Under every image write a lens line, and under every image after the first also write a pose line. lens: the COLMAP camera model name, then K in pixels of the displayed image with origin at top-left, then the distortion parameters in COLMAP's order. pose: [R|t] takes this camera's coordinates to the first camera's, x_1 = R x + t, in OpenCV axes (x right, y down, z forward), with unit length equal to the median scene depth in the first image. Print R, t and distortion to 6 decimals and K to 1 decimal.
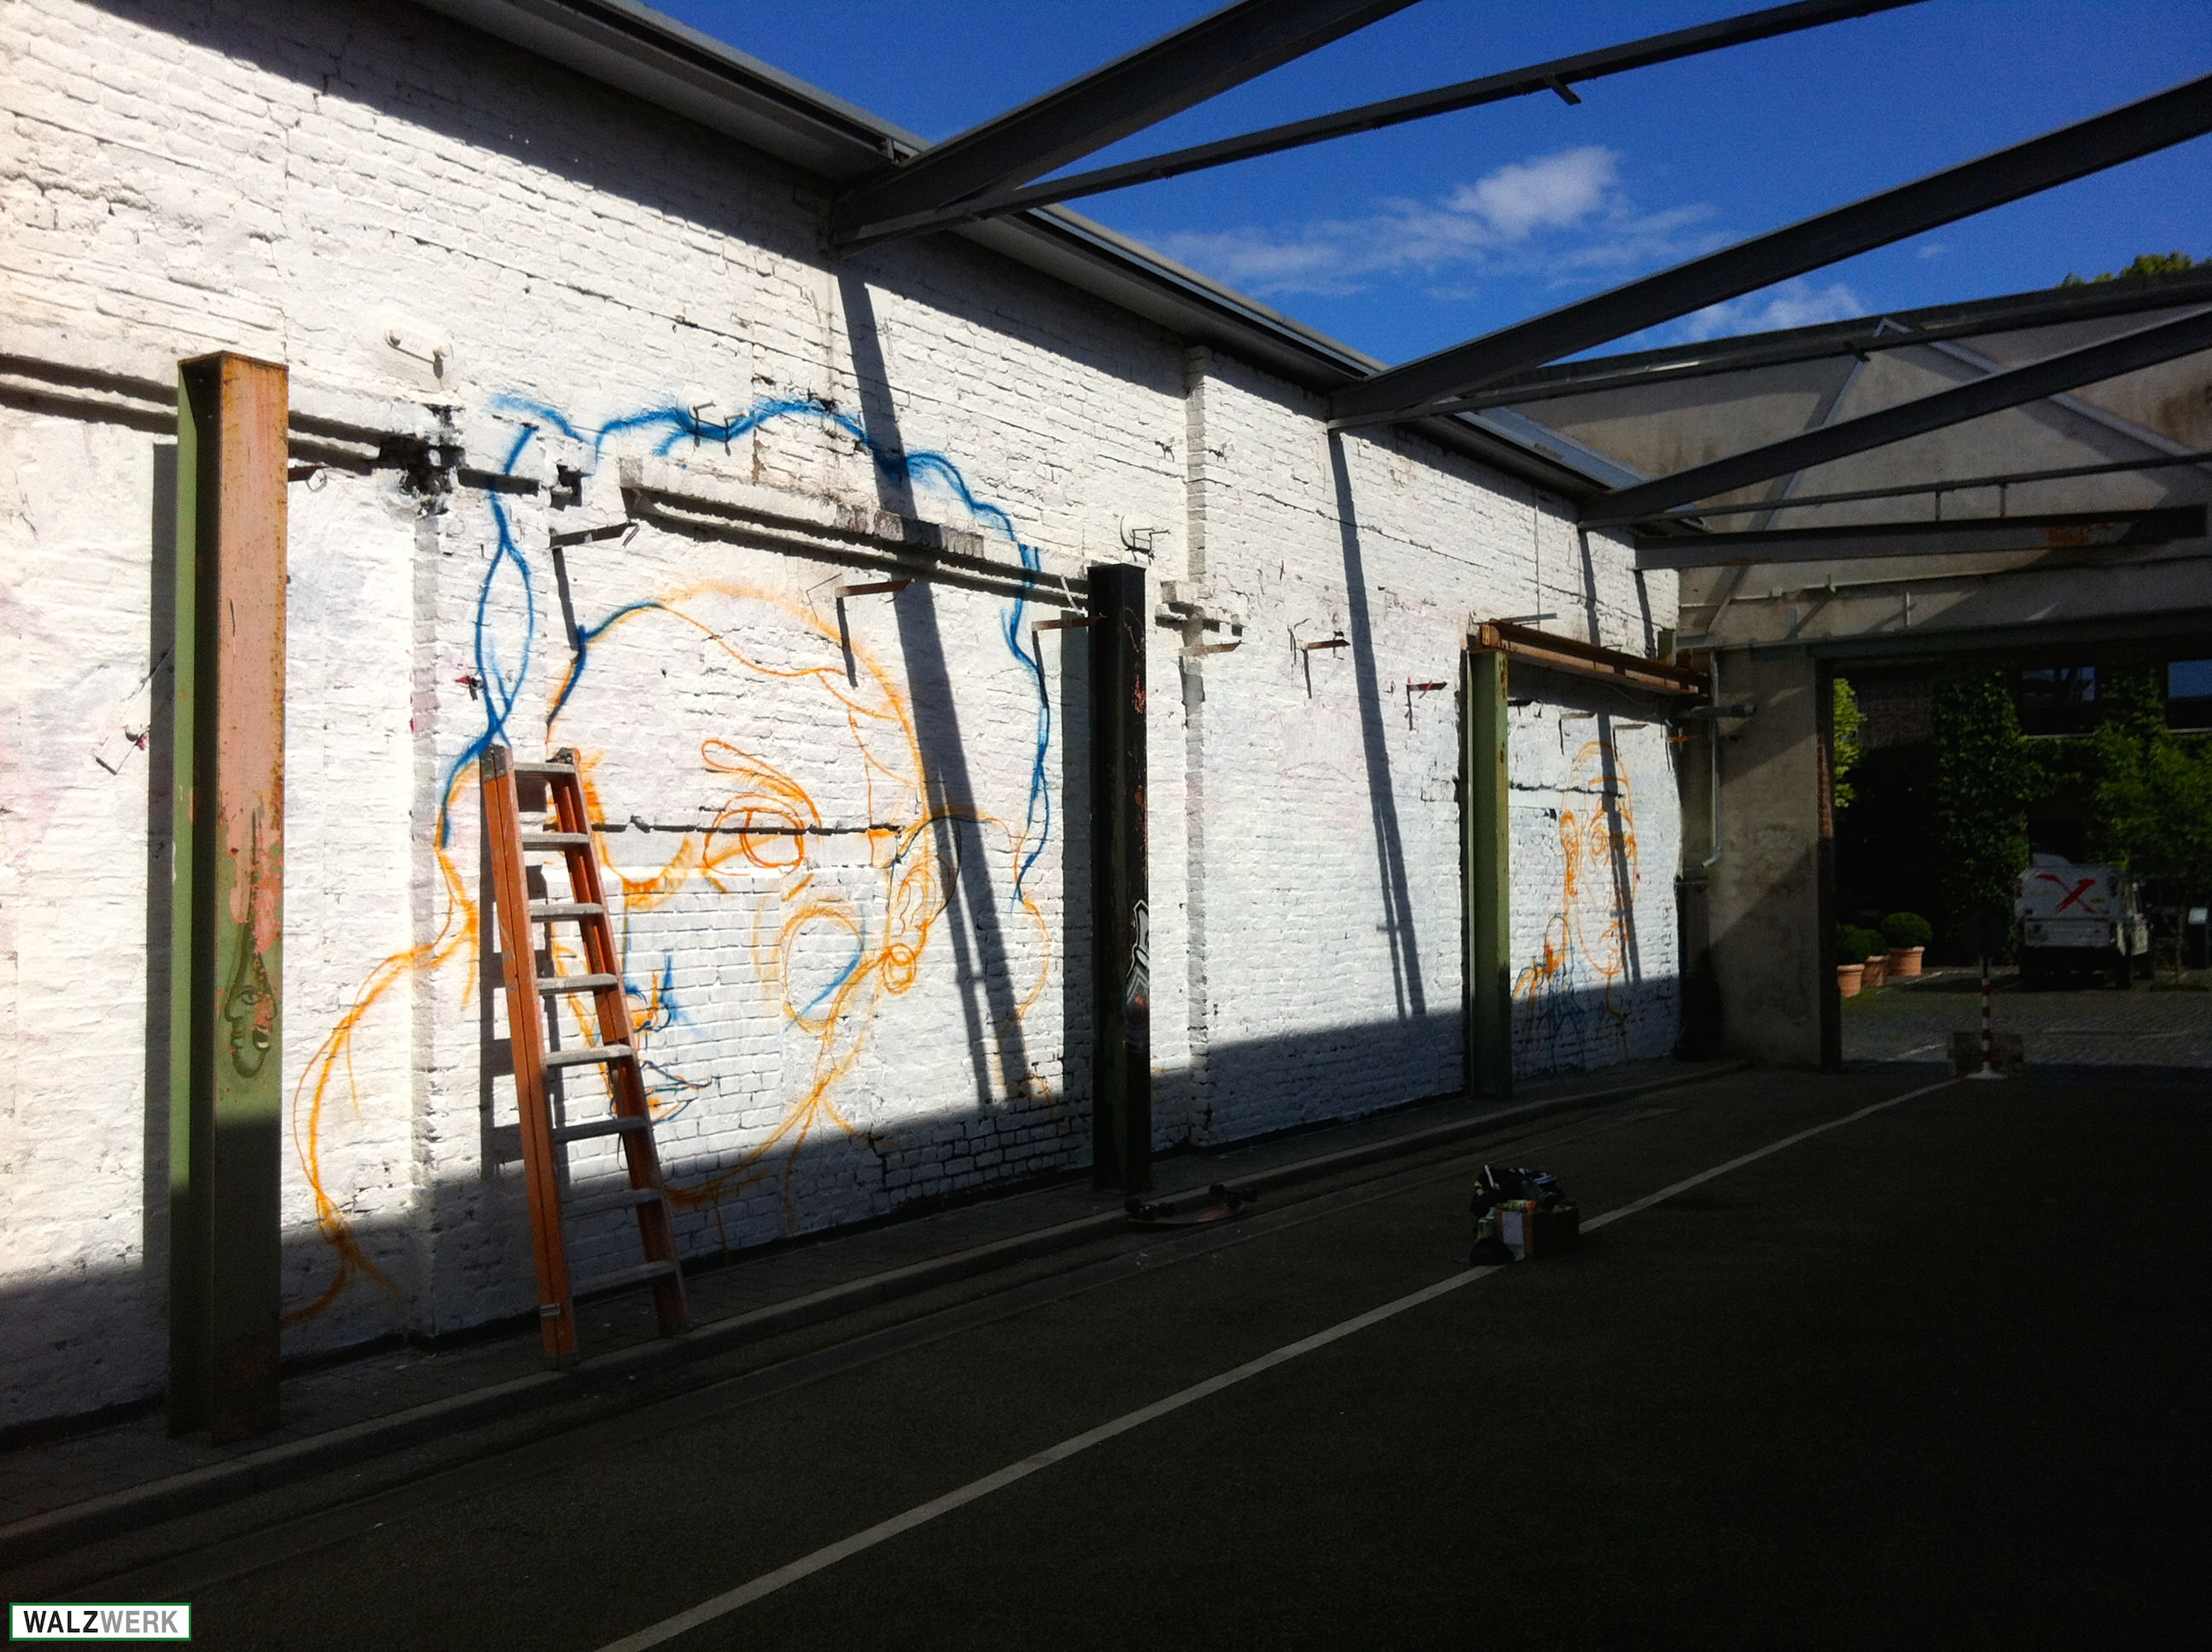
lens RADIAL K [[2076.2, 0, 1134.9], [0, 2076.2, 851.3], [0, 0, 1]] dist [0.103304, -0.184321]
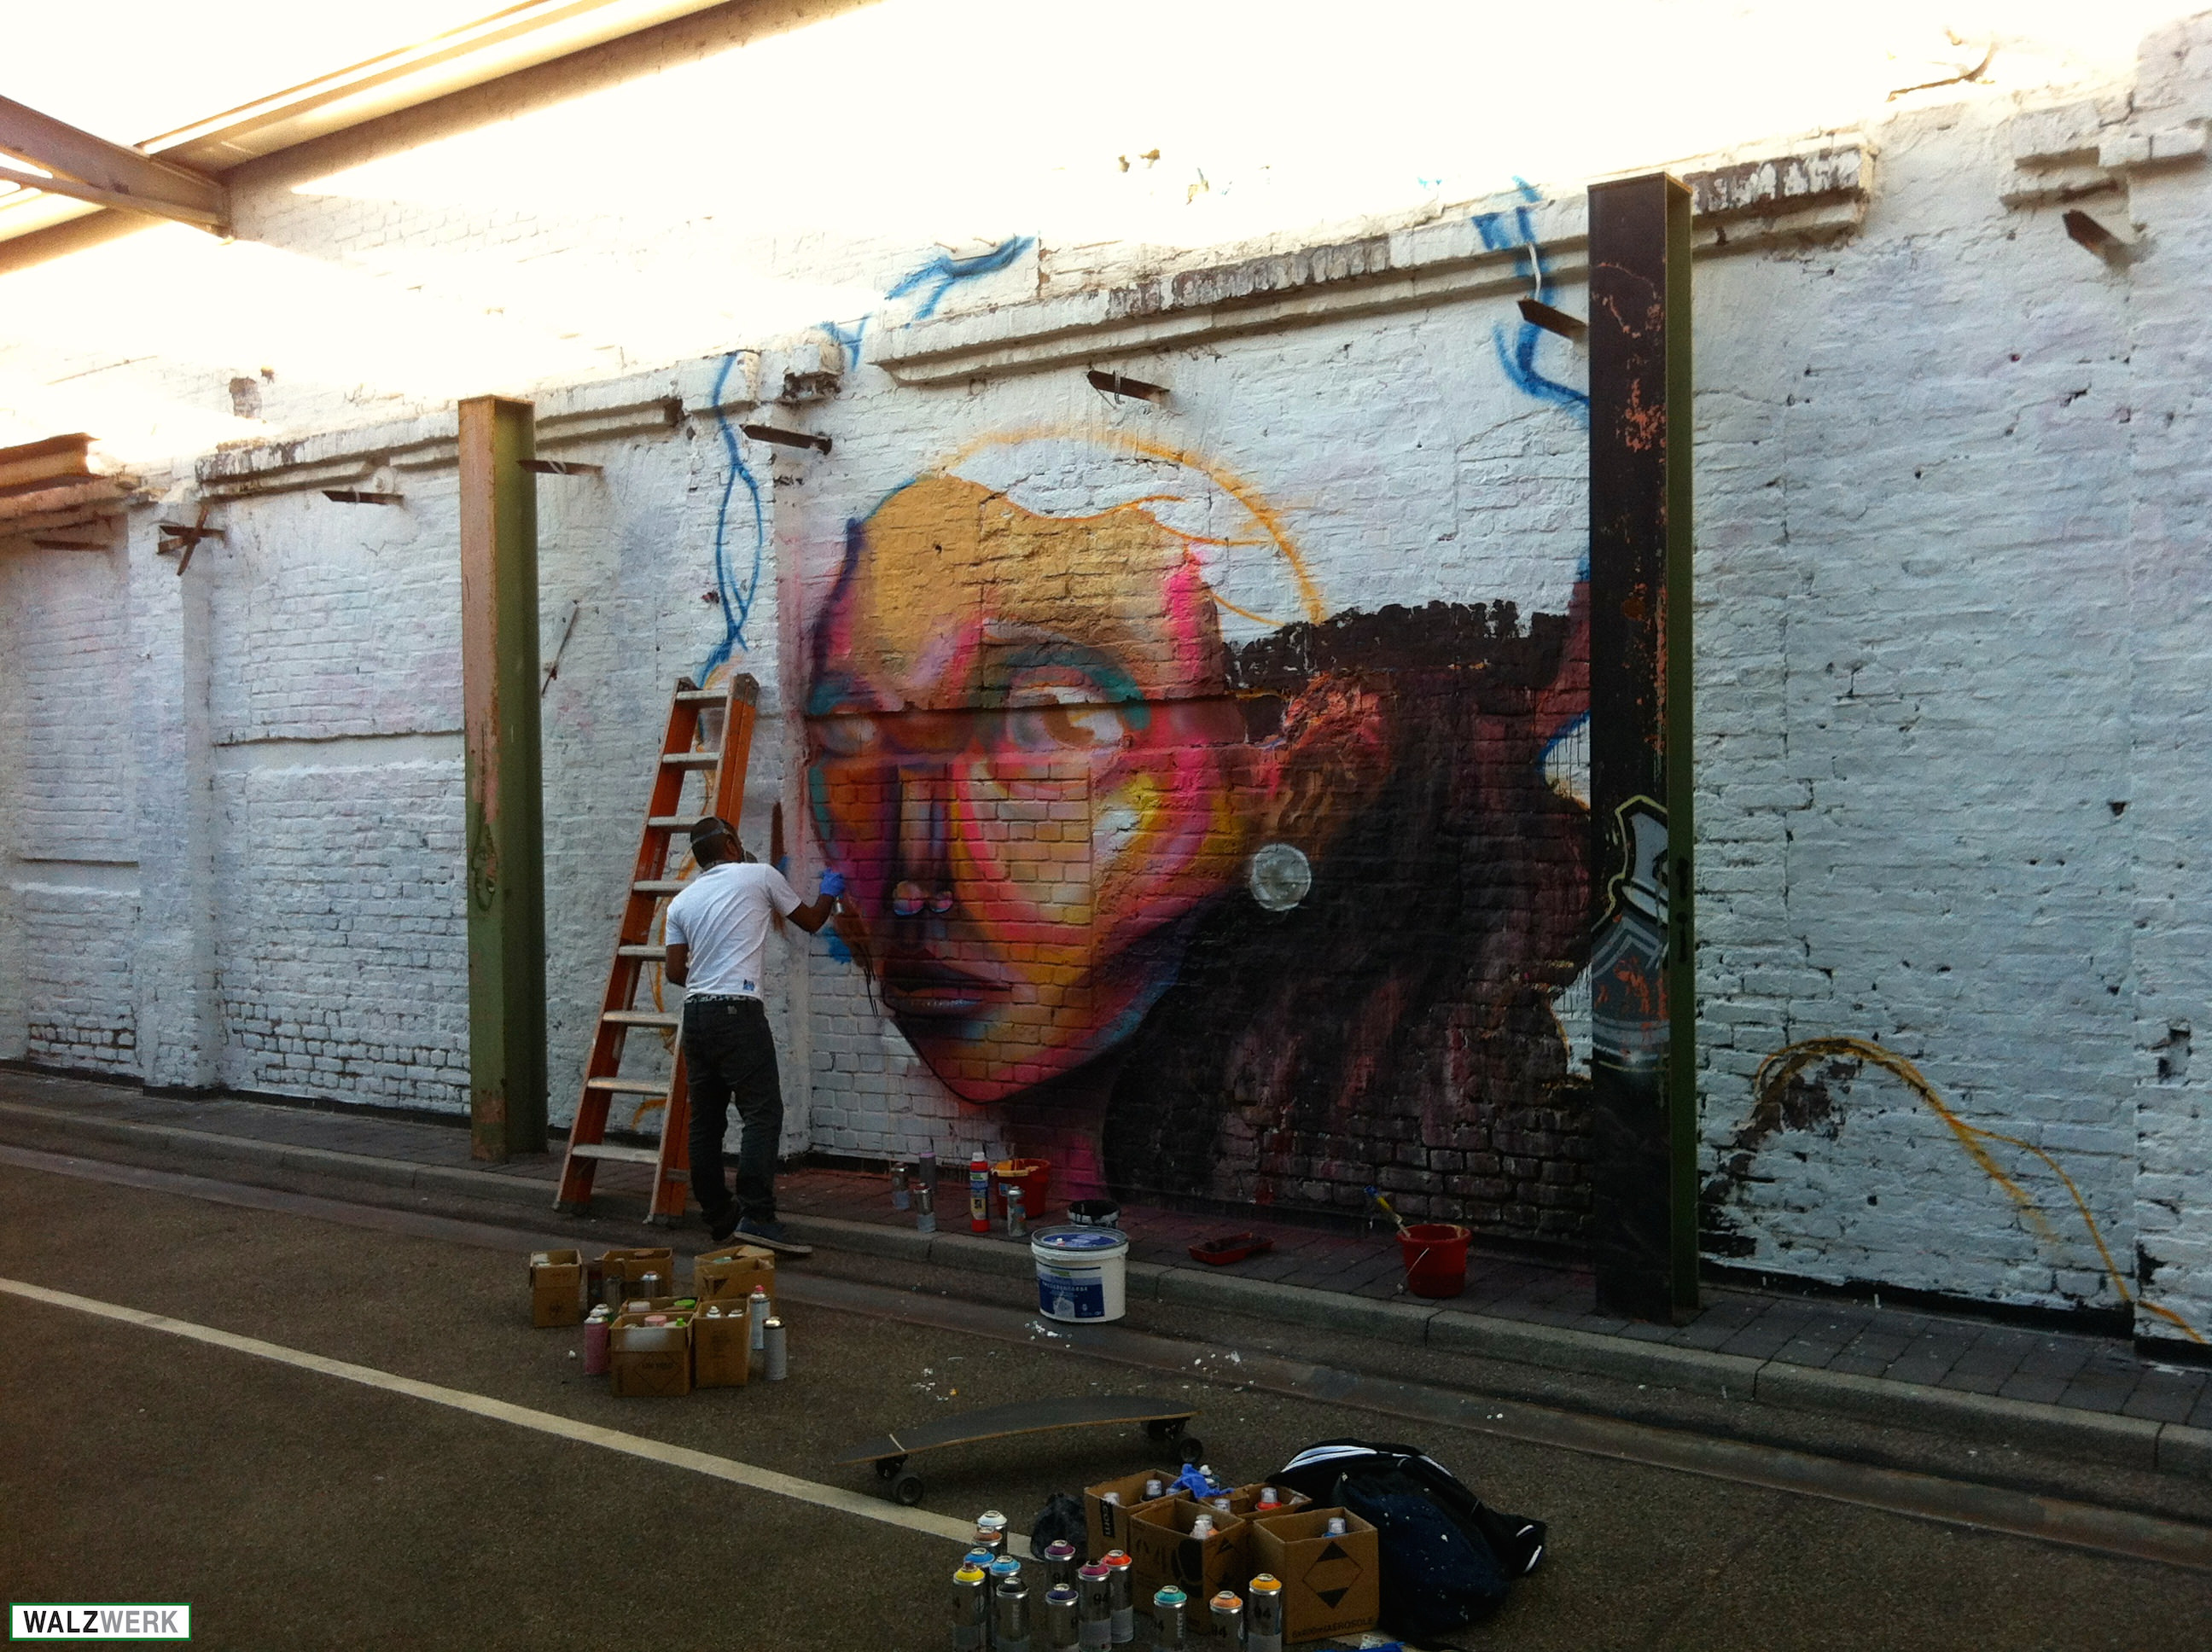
lens RADIAL K [[1950.1, 0, 1145.5], [0, 1950.1, 821.8], [0, 0, 1]] dist [0.119088, -0.272915]
pose [[-0.046977, 0.041466, -0.998035, 0.443302], [0.033649, 0.998637, 0.039907, 0.004498], [0.998329, -0.031708, -0.048309, 0.756862]]
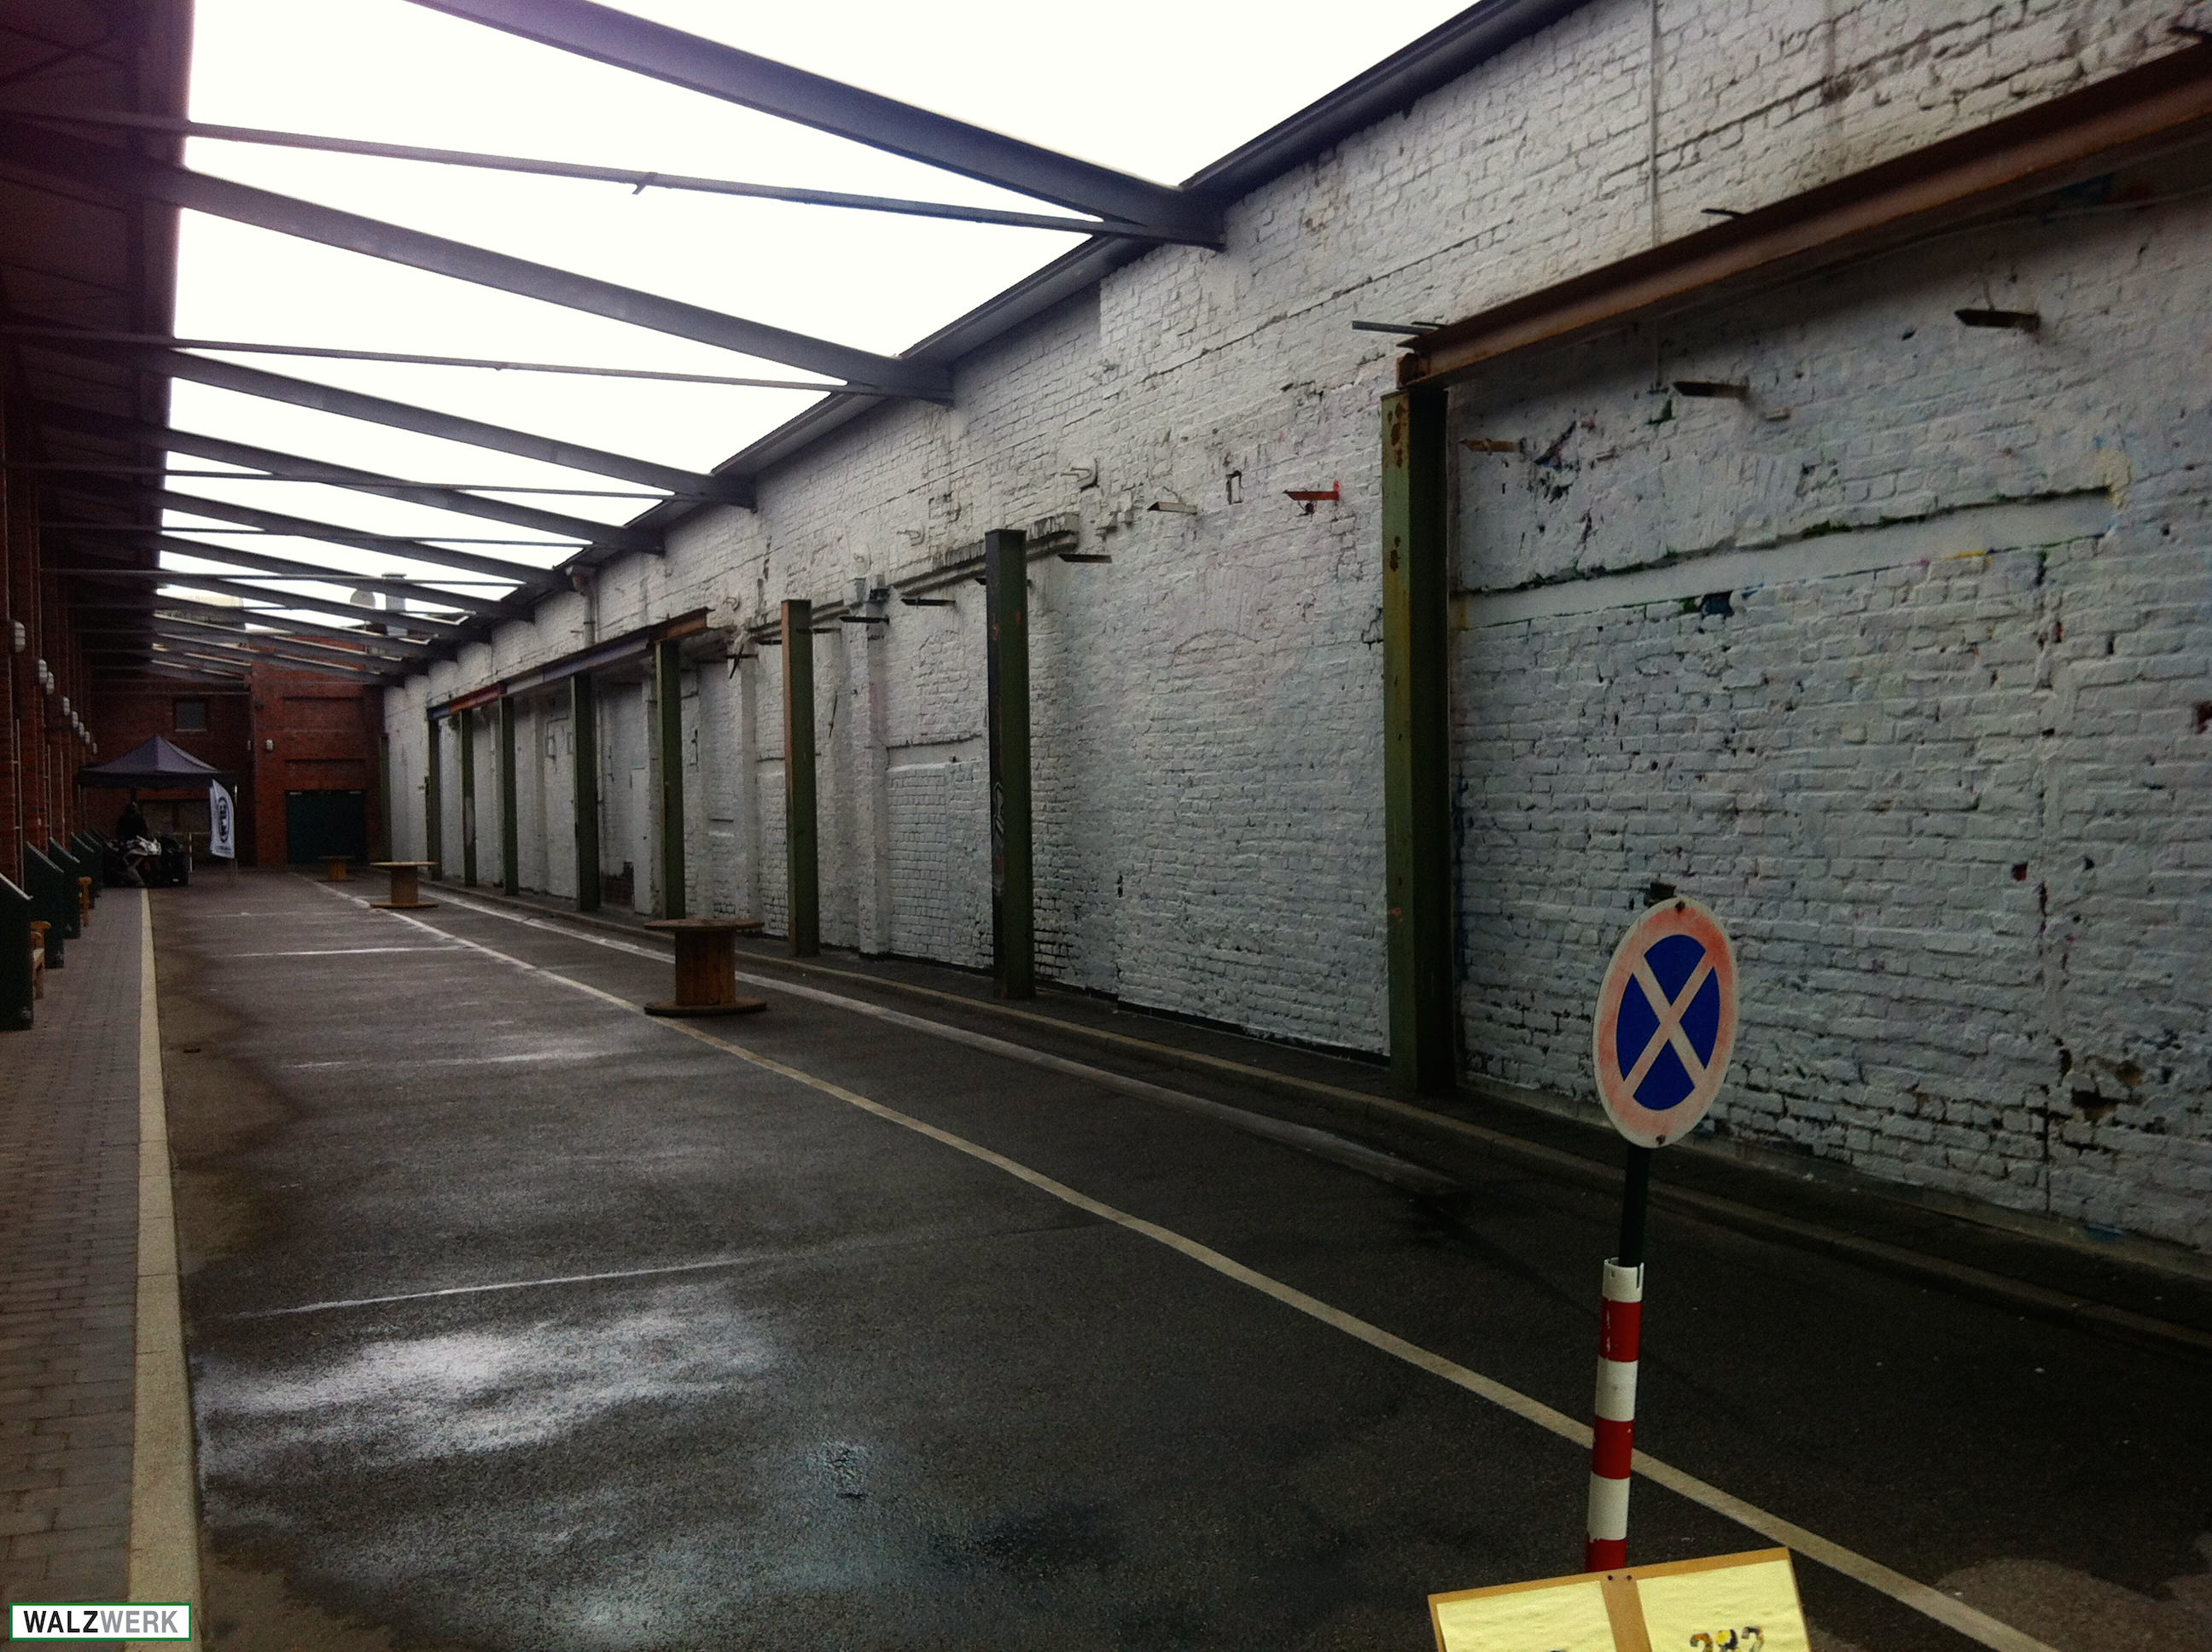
lens RADIAL K [[2059.2, 0, 1106.0], [0, 2059.2, 826.0], [0, 0, 1]] dist [0.107922, -0.258363]
pose [[-0.556586, 0.037508, -0.829943, 0.907406], [0.039435, 0.999047, 0.018705, 0.025278], [0.829854, -0.022318, -0.557535, 1.531613]]
